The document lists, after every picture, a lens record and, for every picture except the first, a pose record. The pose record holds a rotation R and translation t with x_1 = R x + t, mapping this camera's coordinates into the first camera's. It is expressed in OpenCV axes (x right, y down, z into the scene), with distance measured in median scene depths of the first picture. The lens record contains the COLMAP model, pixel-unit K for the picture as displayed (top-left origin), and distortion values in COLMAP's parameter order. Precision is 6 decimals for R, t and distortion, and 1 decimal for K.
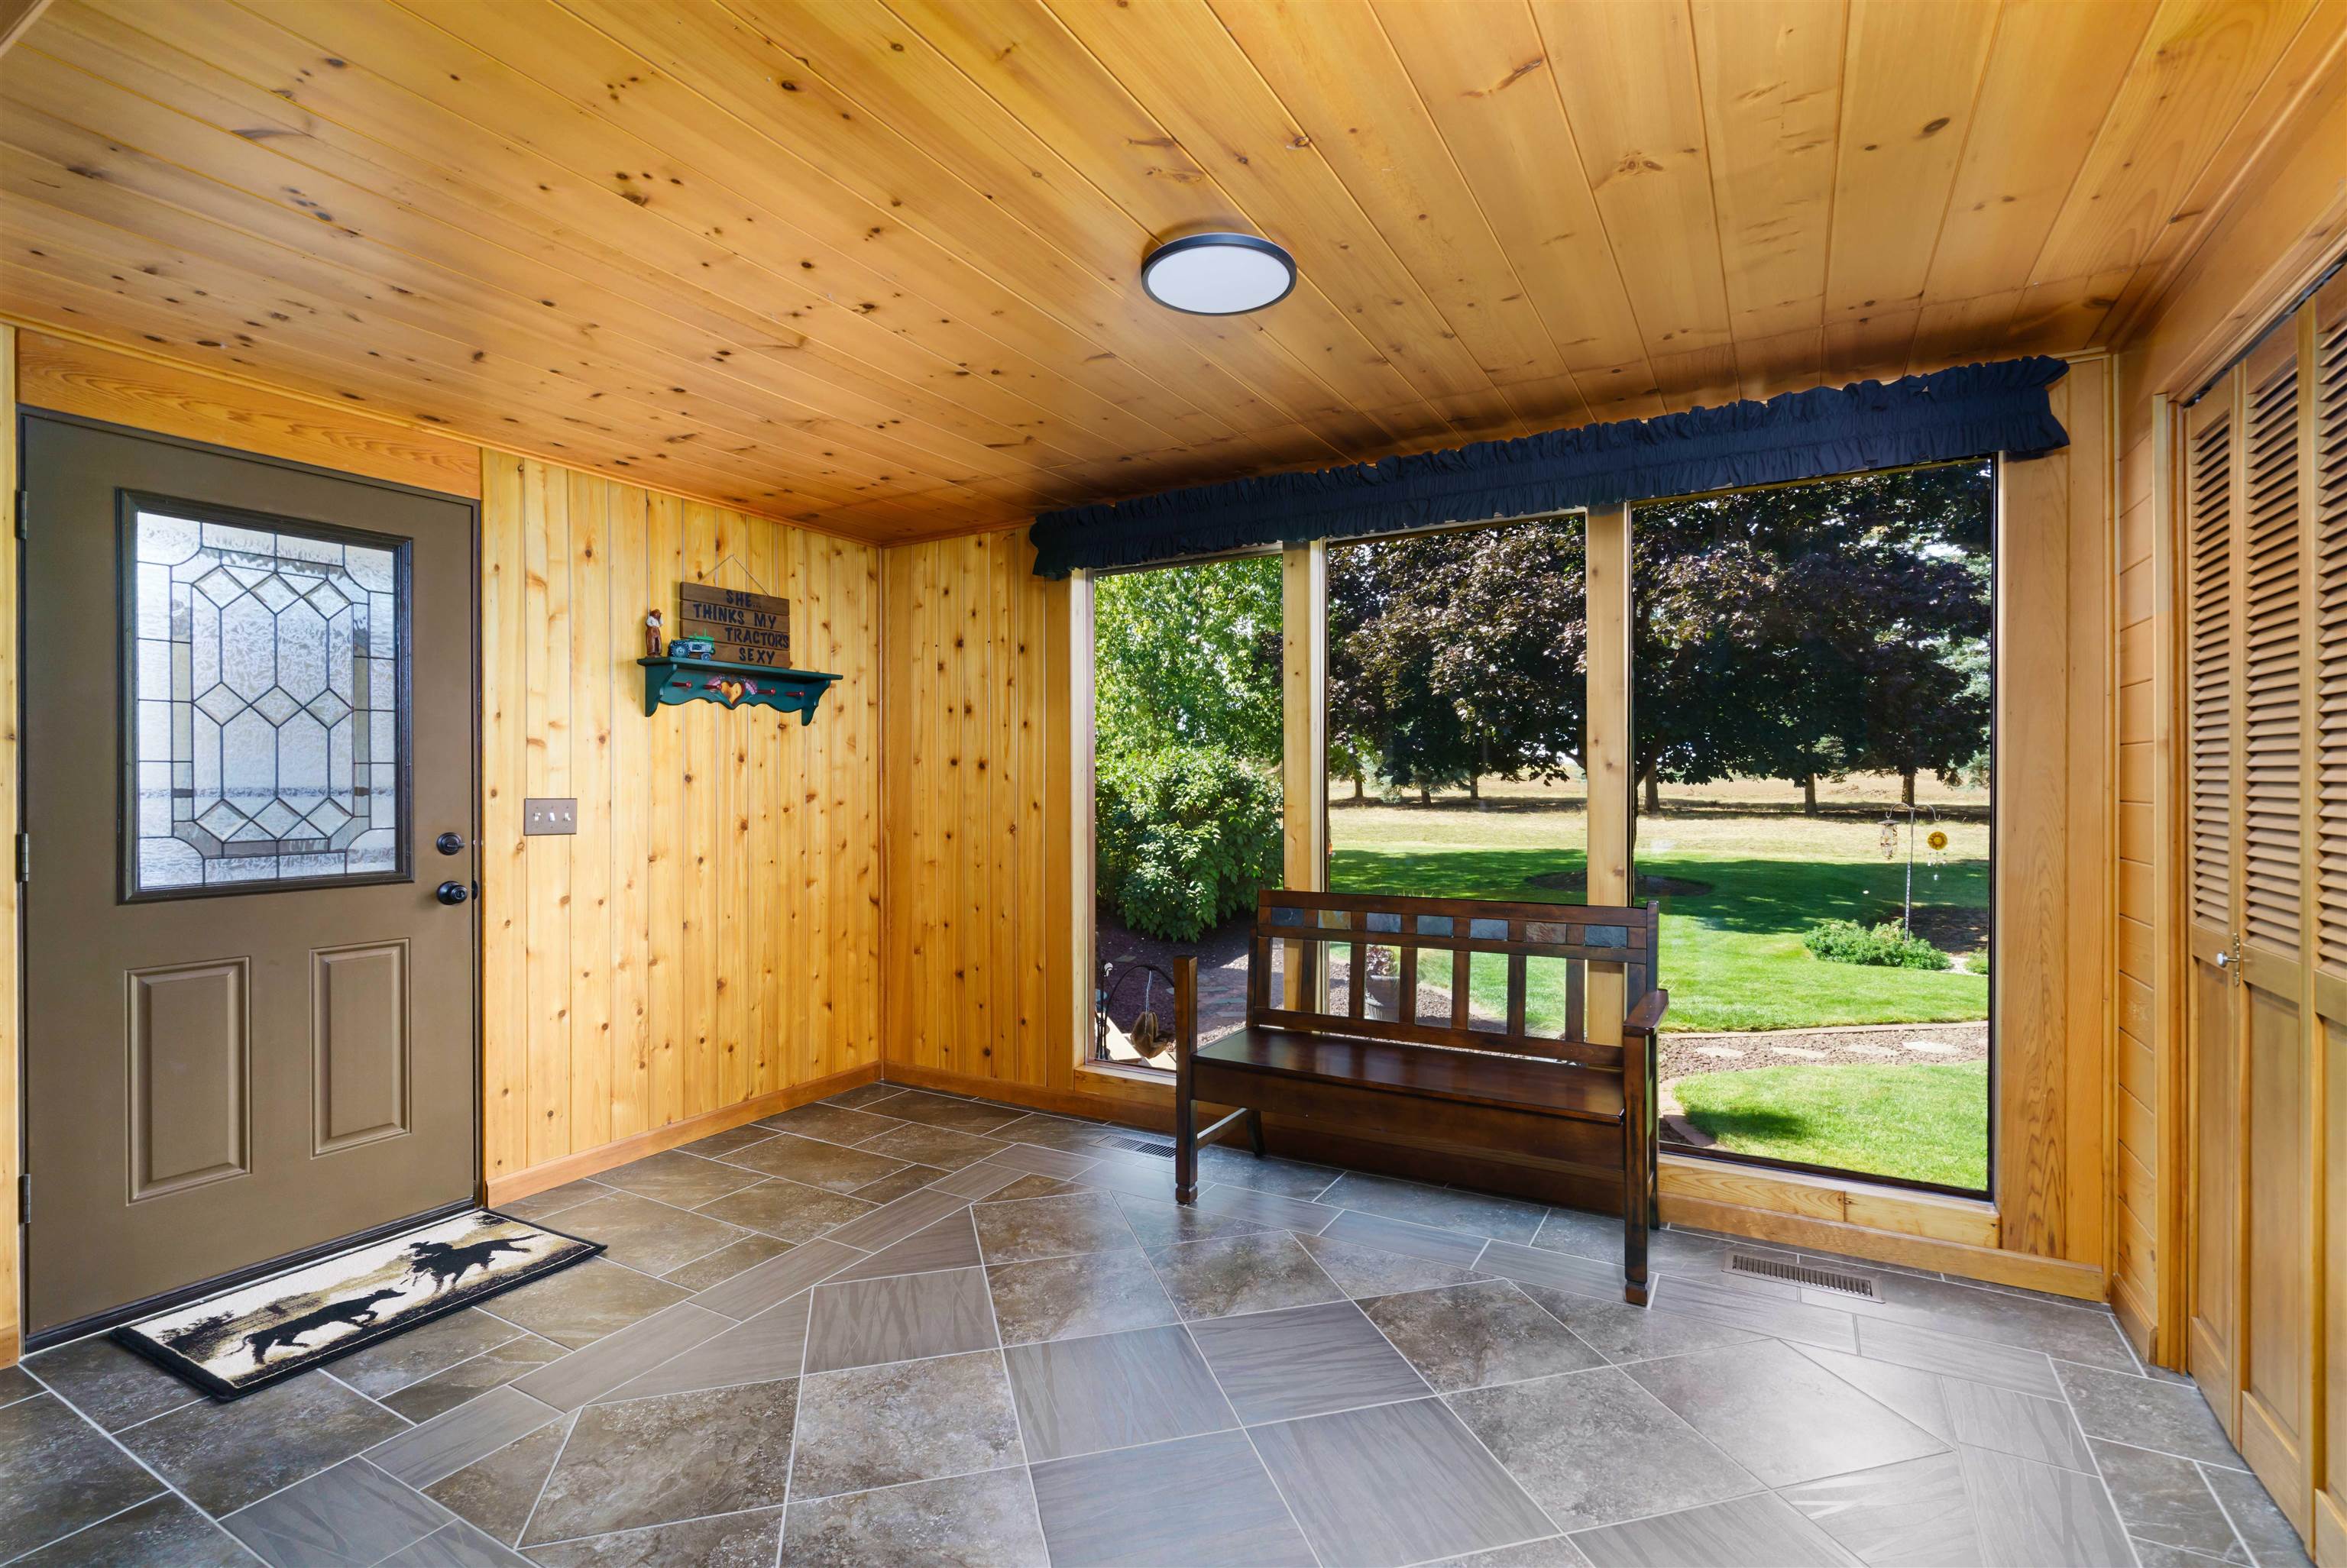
lens RADIAL K [[1076.9, 0, 1177.0], [0, 1076.9, 777.9], [0, 0, 1]] dist [-0.009891, 0.004398]
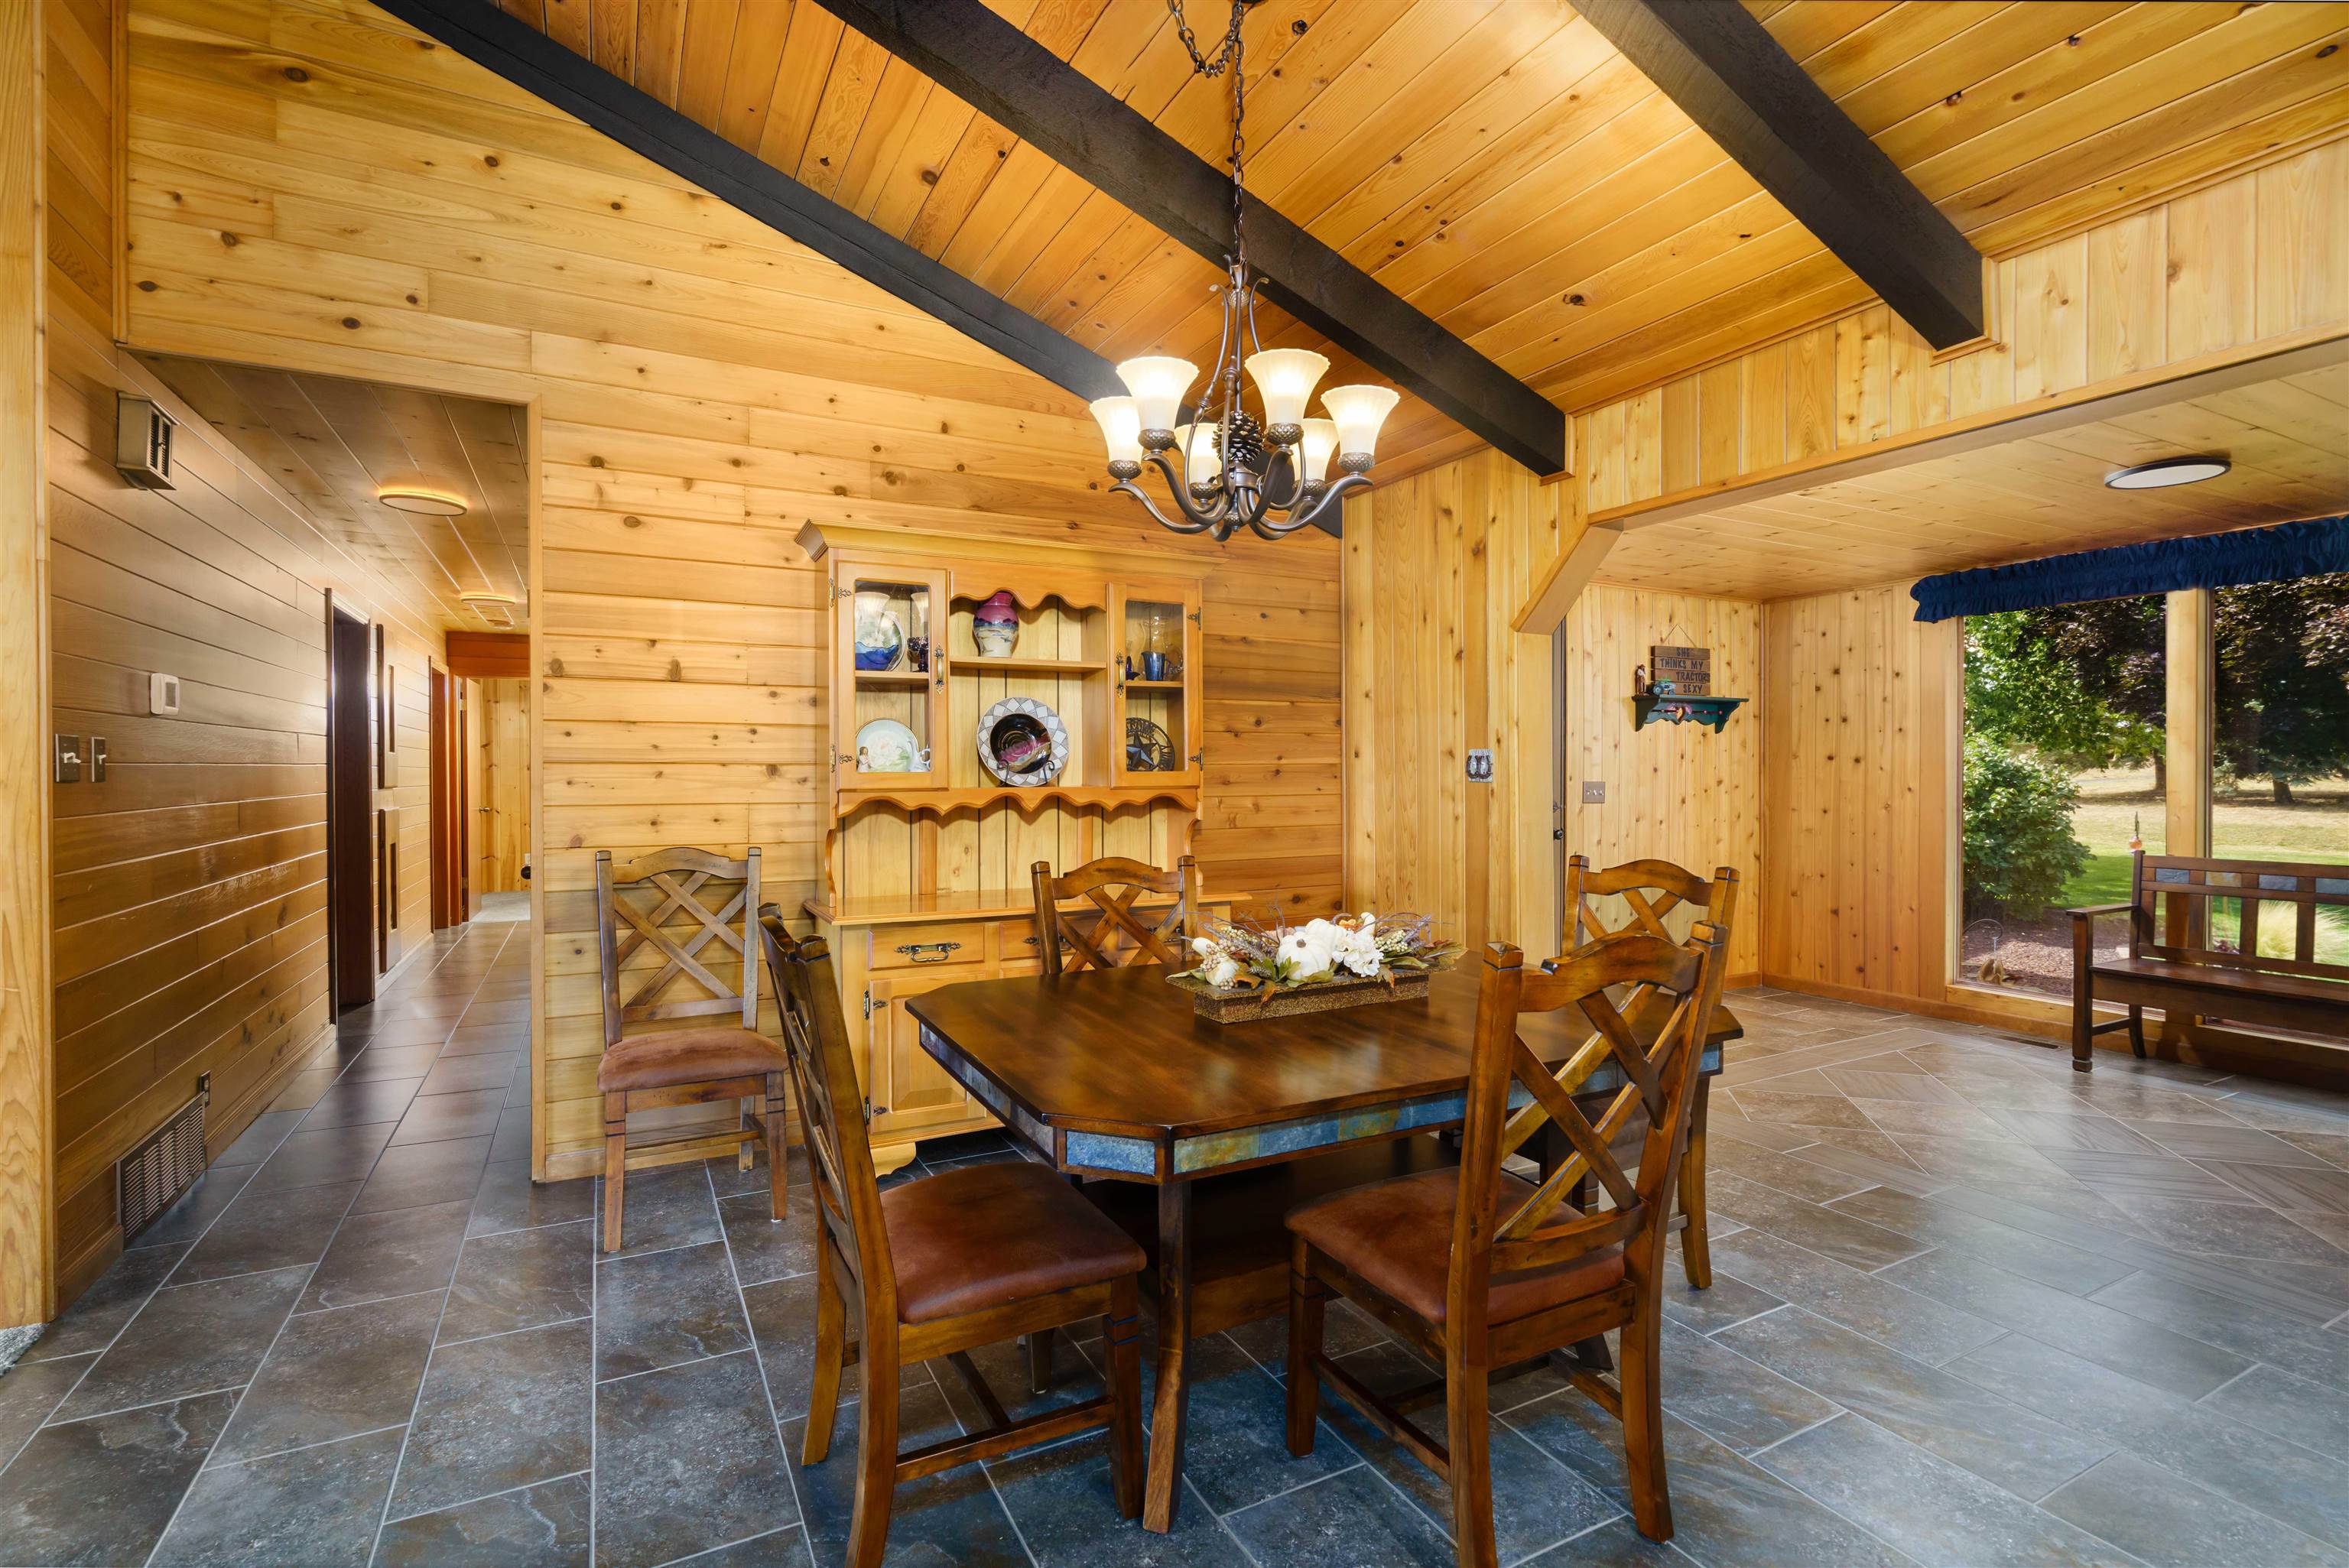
lens RADIAL K [[1077.9, 0, 1155.9], [0, 1077.9, 777.0], [0, 0, 1]] dist [-0.009891, 0.004398]
pose [[0.836308, 0.003084, -0.548251, -0.180768], [0.002403, 0.999954, 0.009290, -0.004981], [0.548255, -0.009087, 0.836262, -0.639699]]
